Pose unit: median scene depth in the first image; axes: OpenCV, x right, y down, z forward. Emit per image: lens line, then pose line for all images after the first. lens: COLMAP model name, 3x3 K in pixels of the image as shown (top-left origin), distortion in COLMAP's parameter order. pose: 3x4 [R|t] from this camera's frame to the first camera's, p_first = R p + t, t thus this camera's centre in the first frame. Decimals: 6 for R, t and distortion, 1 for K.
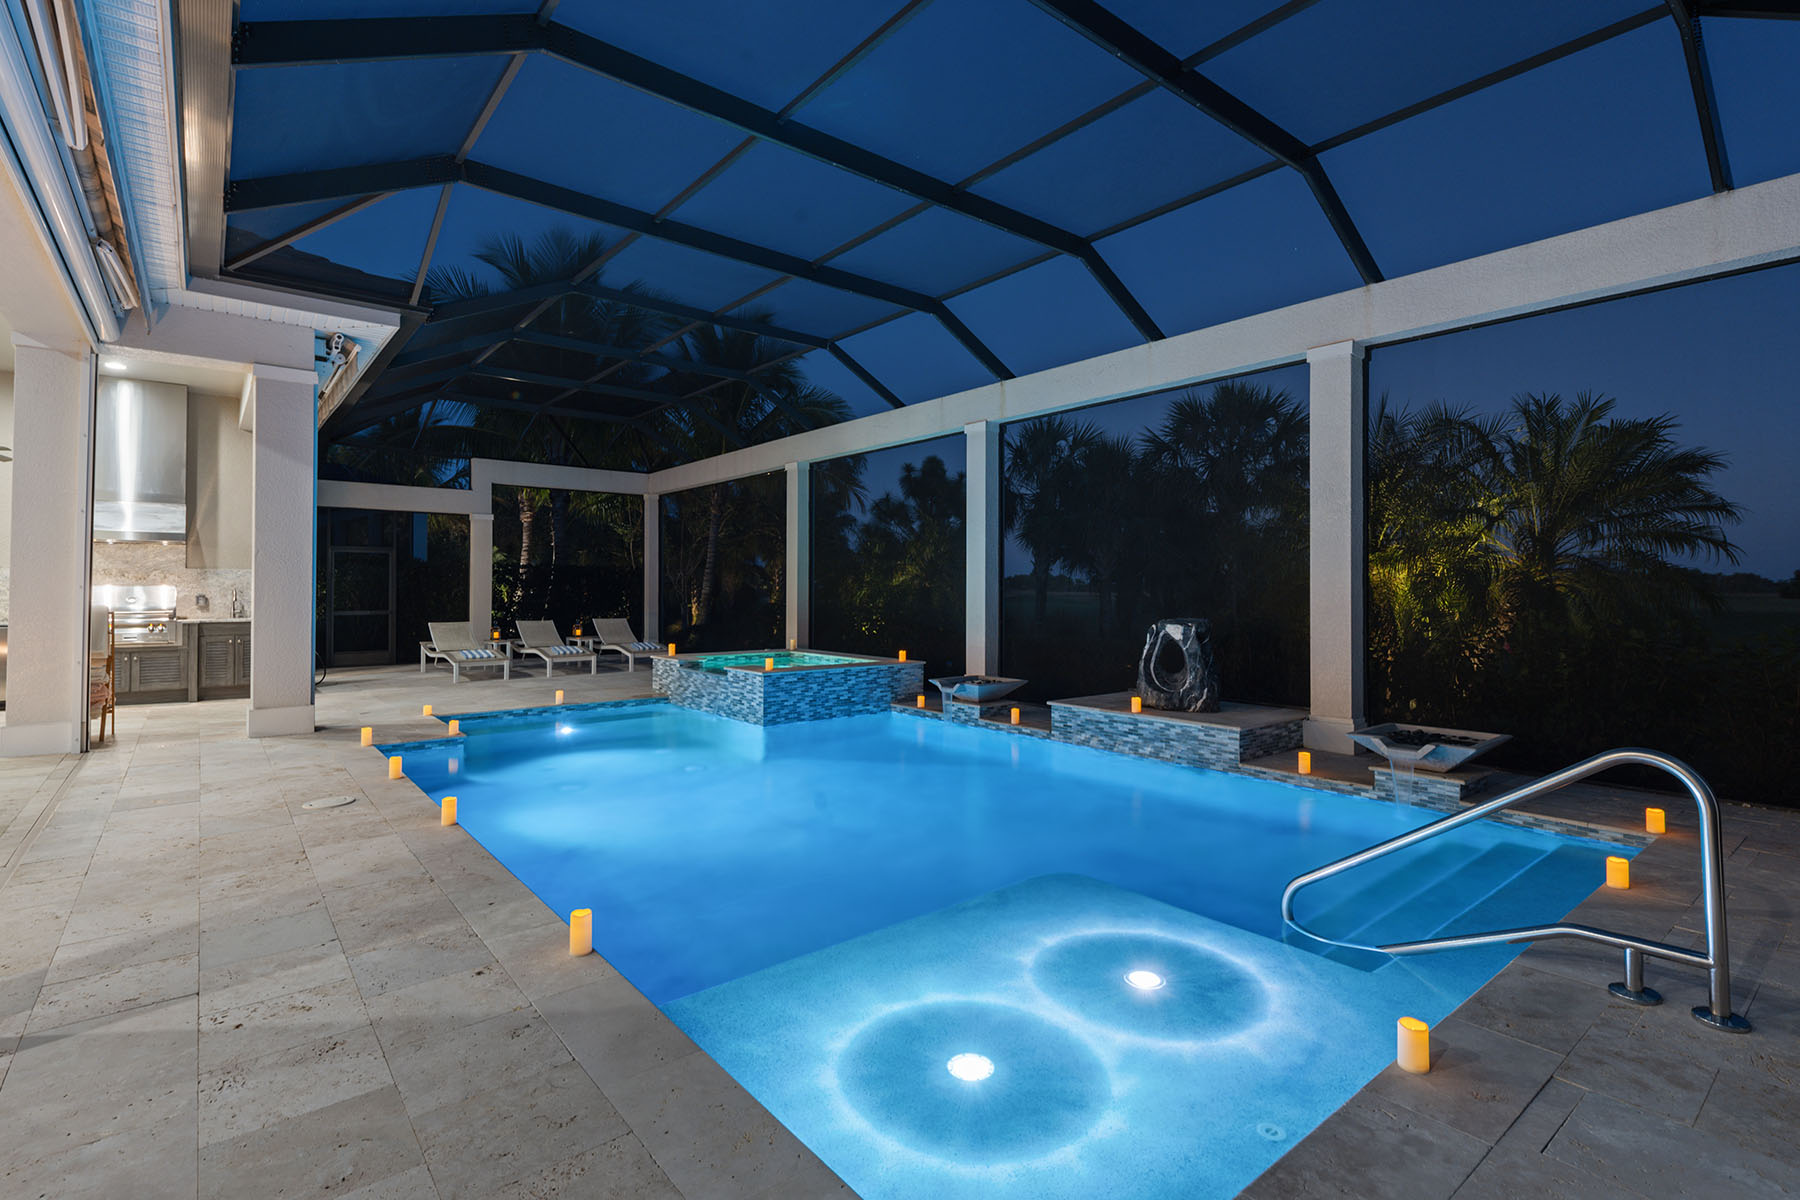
lens RADIAL K [[849.1, 0, 898.5], [0, 849.1, 581.2], [0, 0, 1]] dist [0.002973, 0.000198]
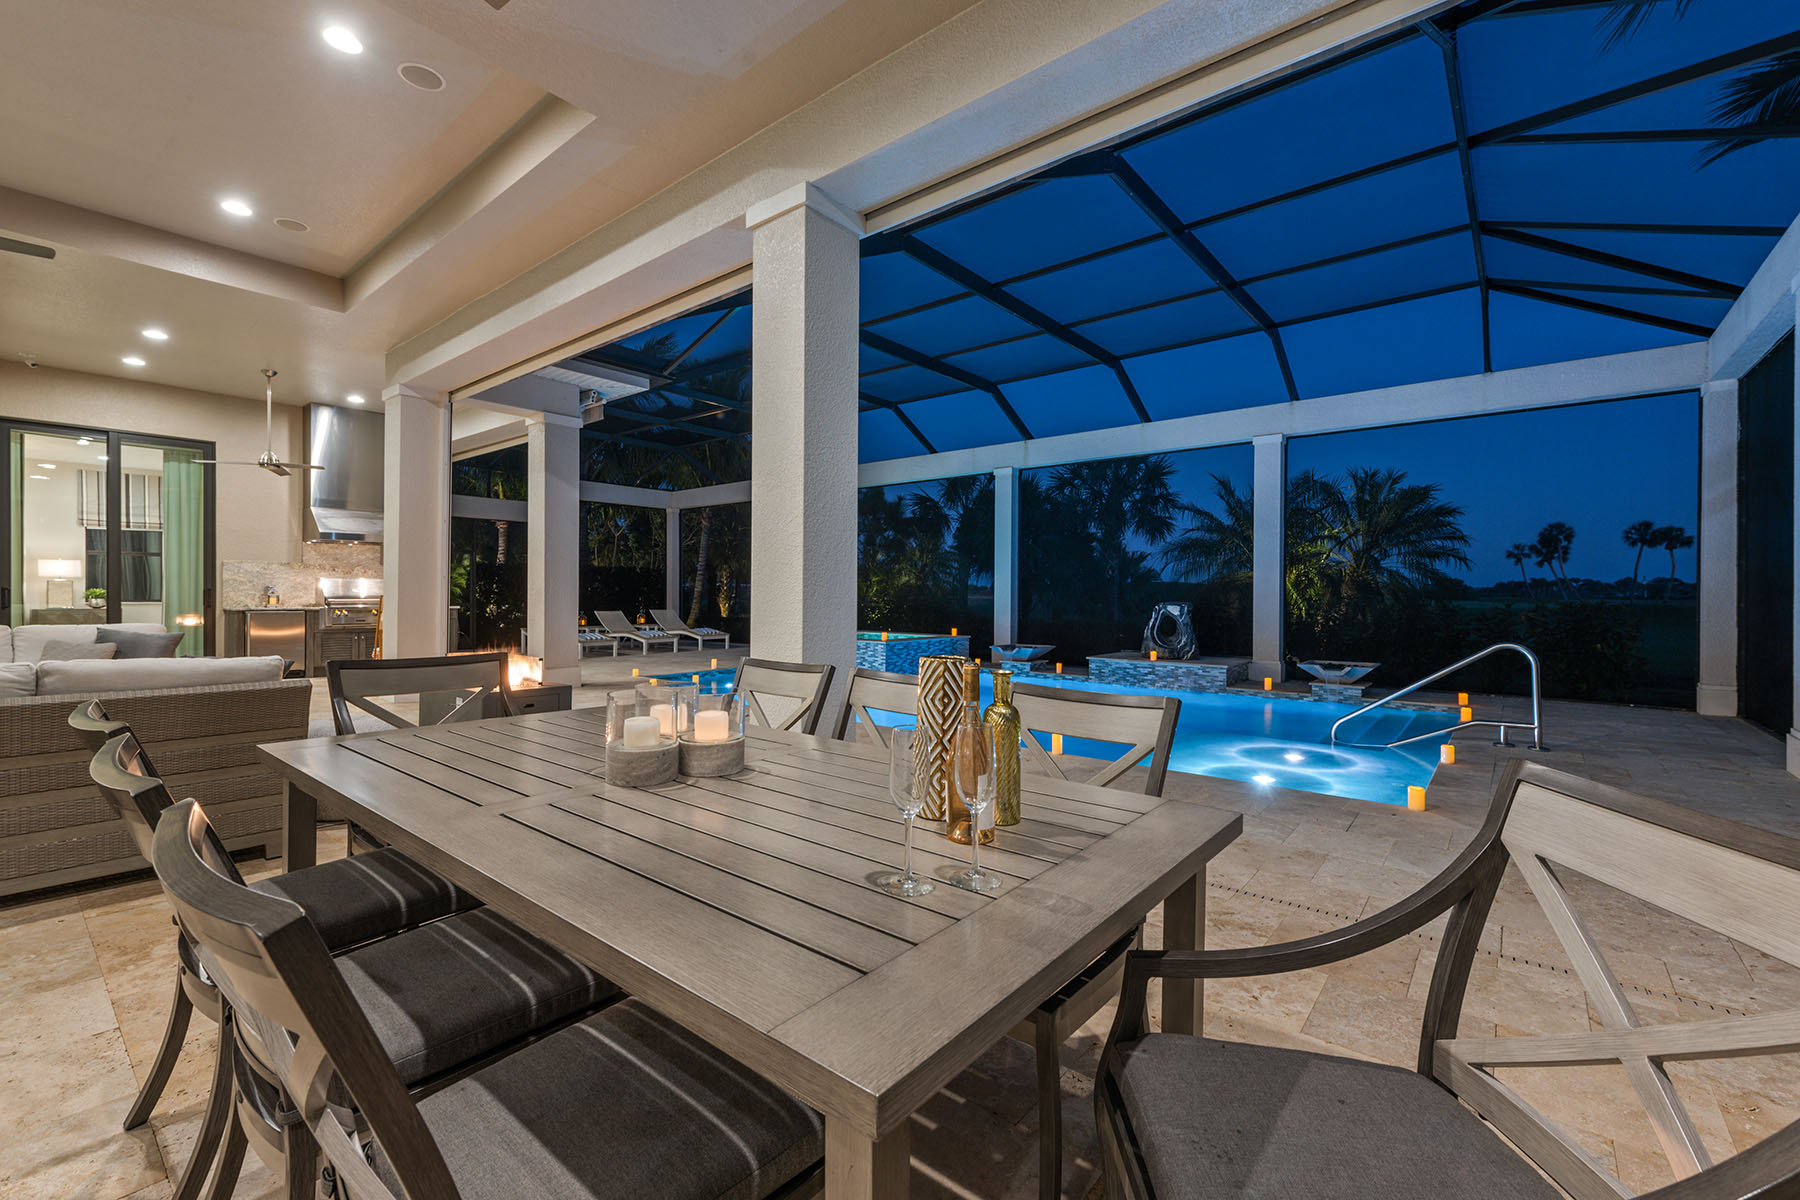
lens RADIAL K [[750.5, 0, 891.4], [0, 750.5, 595.3], [0, 0, 1]] dist [0.000922, 0.000019]
pose [[0.981302, 0.002220, 0.192460, -0.430669], [-0.004556, 0.999921, 0.011693, 0.016434], [-0.192419, -0.012351, 0.981235, -0.257345]]
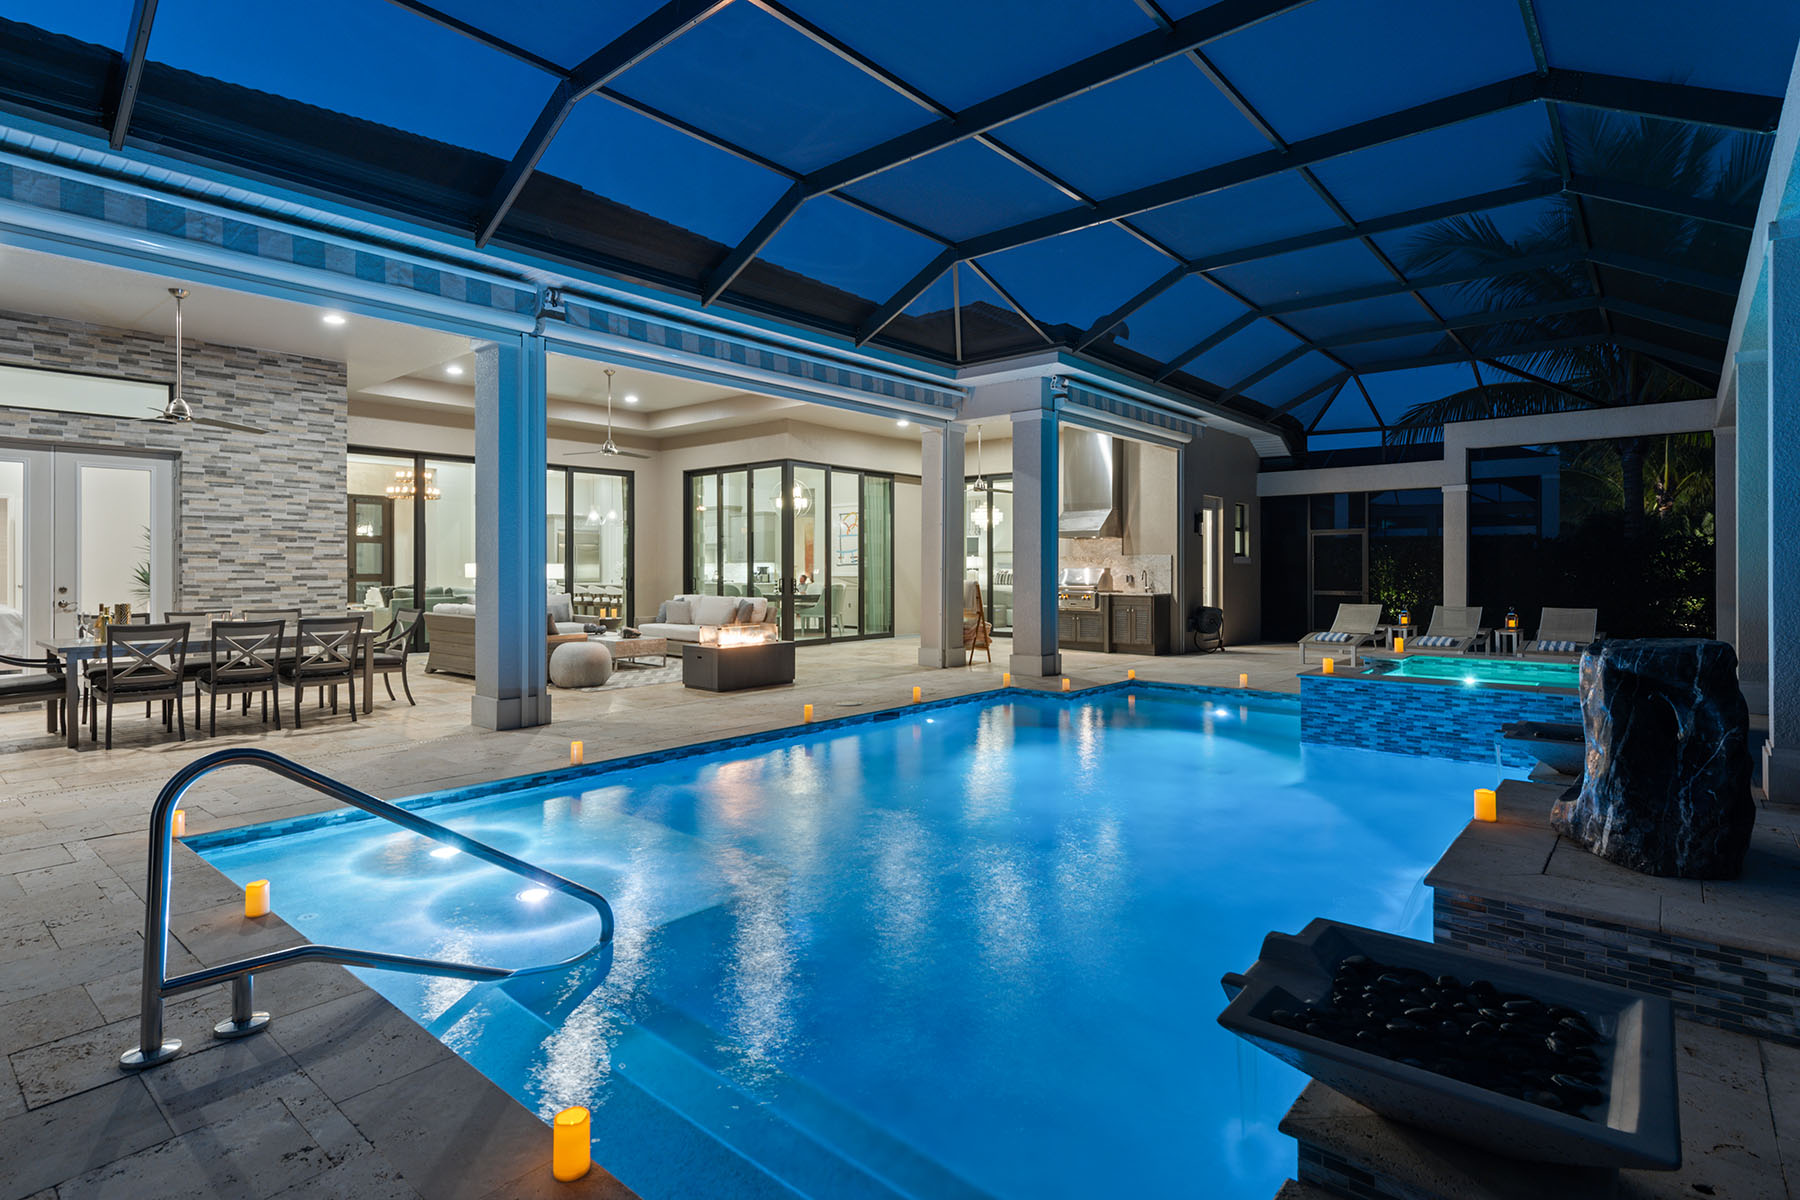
lens RADIAL K [[891.8, 0, 897.8], [0, 891.8, 586.3], [0, 0, 1]] dist [0.000140, 0.000097]
pose [[0.162980, 0.015301, -0.986511, 0.671365], [0.010839, 0.999792, 0.017297, 0.007577], [0.986570, -0.013512, 0.162780, 0.546240]]
